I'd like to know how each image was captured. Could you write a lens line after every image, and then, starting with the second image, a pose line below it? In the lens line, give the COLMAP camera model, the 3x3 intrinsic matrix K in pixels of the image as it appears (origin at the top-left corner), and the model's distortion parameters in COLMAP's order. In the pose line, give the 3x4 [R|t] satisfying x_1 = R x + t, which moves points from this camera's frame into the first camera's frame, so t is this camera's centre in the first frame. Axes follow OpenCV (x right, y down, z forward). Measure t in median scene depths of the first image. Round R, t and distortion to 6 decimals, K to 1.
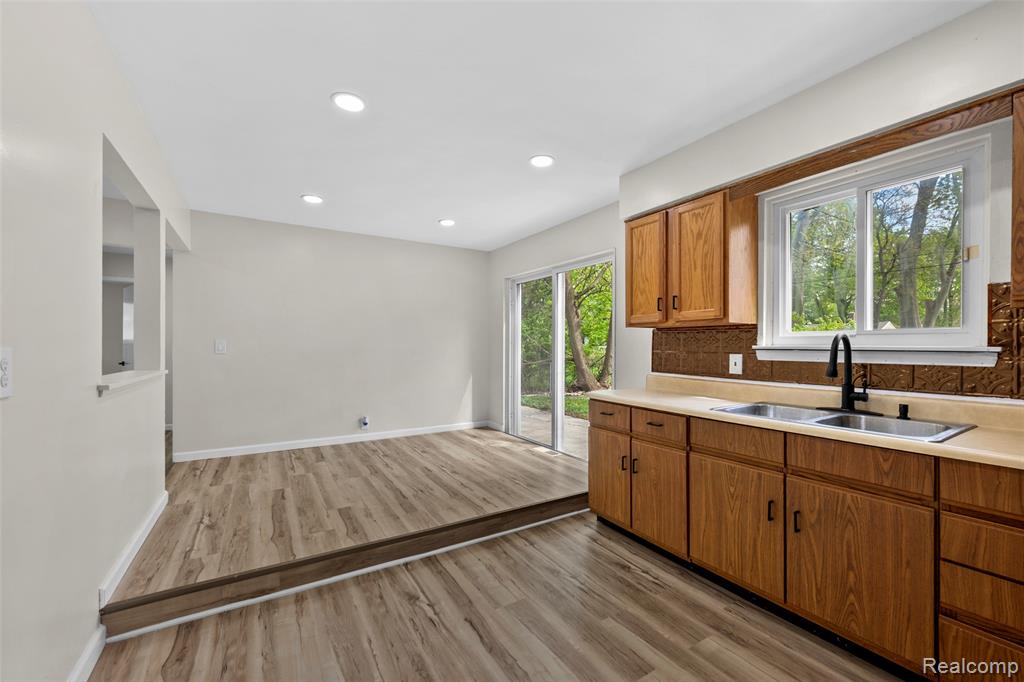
lens RADIAL K [[416.7, 0, 511.7], [0, 416.7, 347.0], [0, 0, 1]] dist [-0.001744, 0.001601]
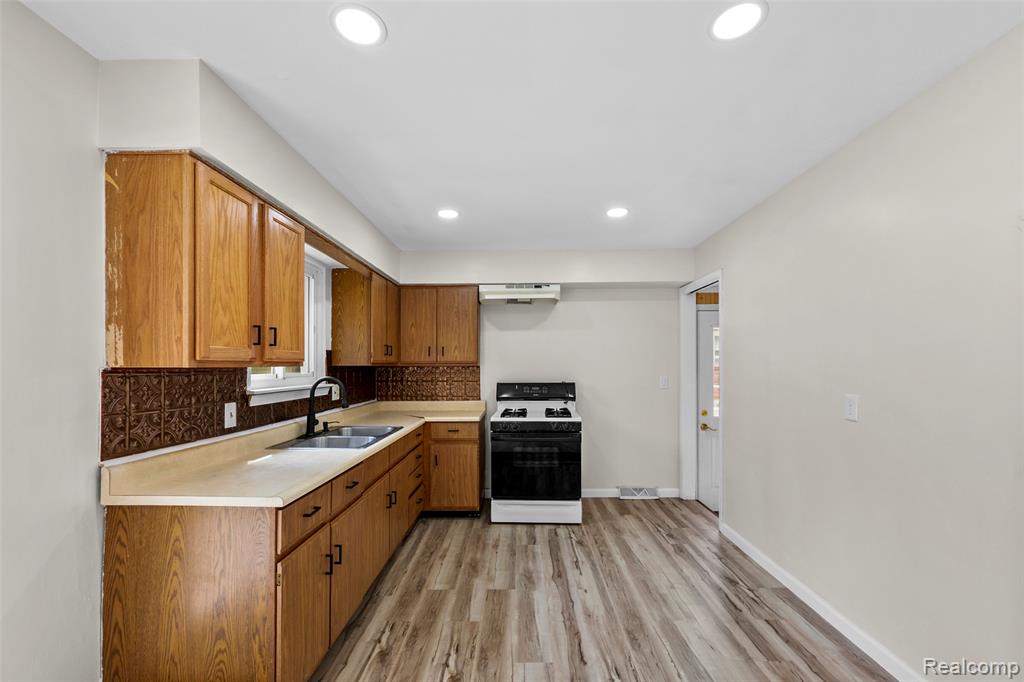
lens RADIAL K [[416.7, 0, 522.0], [0, 416.7, 364.4], [0, 0, 1]] dist [-0.001744, 0.001601]
pose [[-0.853382, 0.000420, 0.521286, -0.386480], [0.003818, 0.999978, 0.005444, -0.062973], [-0.521272, 0.006636, -0.853364, 1.473999]]
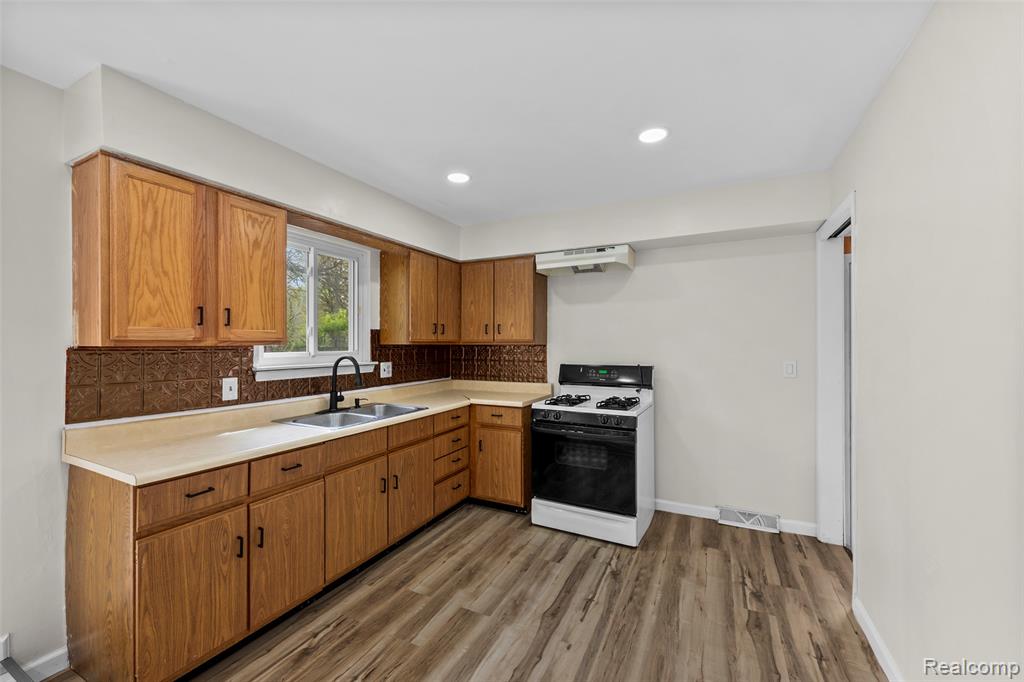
lens RADIAL K [[416.7, 0, 515.8], [0, 416.7, 341.4], [0, 0, 1]] dist [-0.001744, 0.001601]
pose [[-0.540592, 0.000124, 0.841285, -0.578478], [0.003754, 0.999990, 0.002265, -0.064359], [-0.841277, 0.004383, -0.540587, 1.019961]]
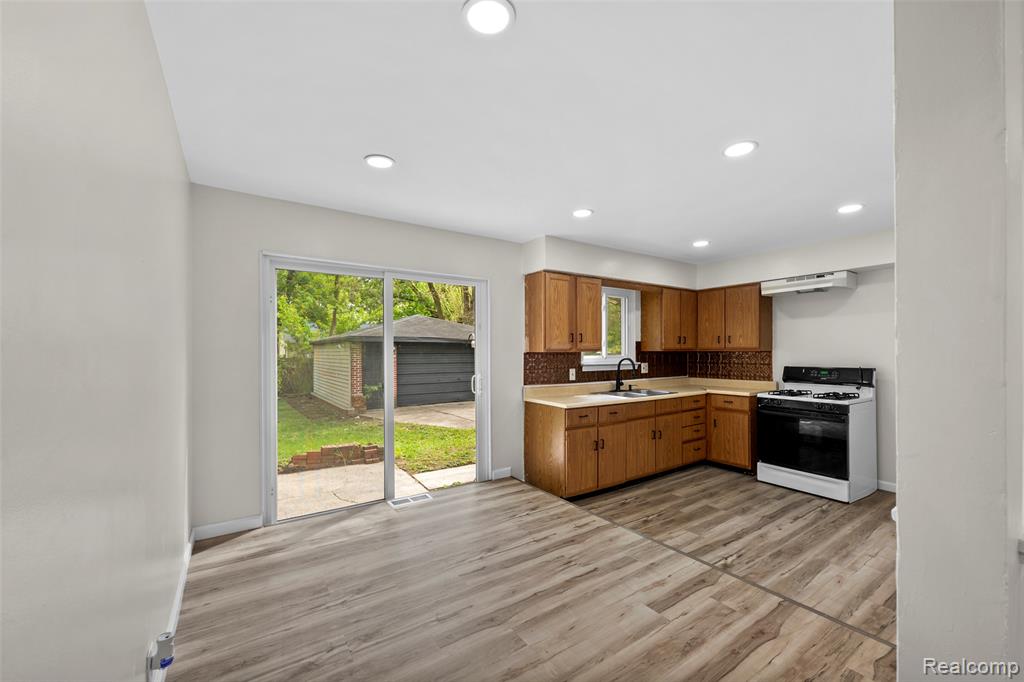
lens RADIAL K [[416.7, 0, 508.8], [0, 416.7, 351.5], [0, 0, 1]] dist [-0.001744, 0.001601]
pose [[-0.054083, -0.005058, 0.998524, -1.231018], [0.010597, 0.999928, 0.005639, -0.070127], [-0.998480, 0.010886, -0.054025, 1.430627]]
